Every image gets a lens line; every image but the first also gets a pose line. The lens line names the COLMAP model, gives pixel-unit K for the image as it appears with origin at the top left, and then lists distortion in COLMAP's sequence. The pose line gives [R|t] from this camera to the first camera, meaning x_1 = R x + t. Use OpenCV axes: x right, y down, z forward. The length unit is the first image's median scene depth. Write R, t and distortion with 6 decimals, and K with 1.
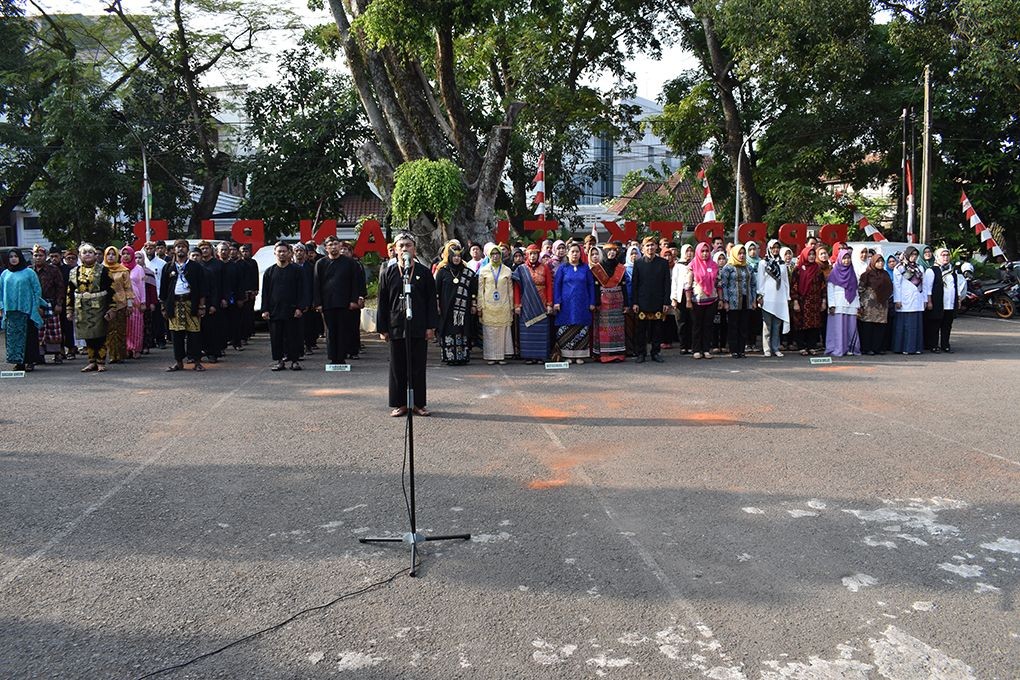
lens RADIAL K [[793.3, 0, 508.9], [0, 793.3, 338.6], [0, 0, 1]] dist [-0.094080, 0.010568]
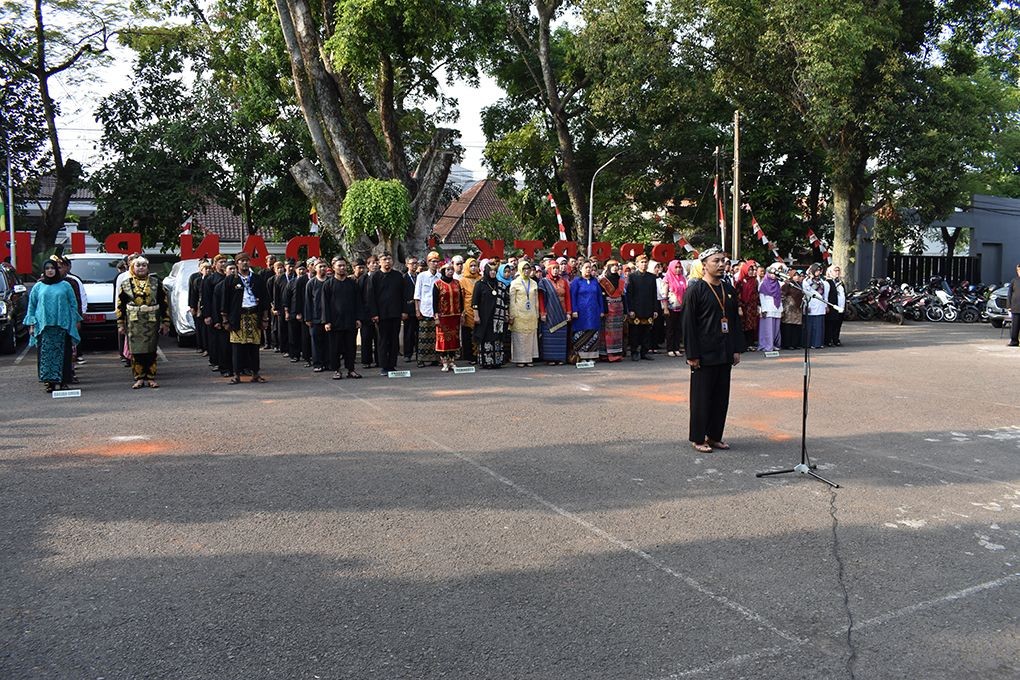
lens RADIAL K [[793.3, 0, 508.9], [0, 793.3, 338.6], [0, 0, 1]] dist [-0.094080, 0.010568]
pose [[0.946546, -0.023651, 0.321701, -0.375767], [0.030266, 0.999420, -0.015577, 0.009088], [-0.321146, 0.024481, 0.946713, -0.059587]]
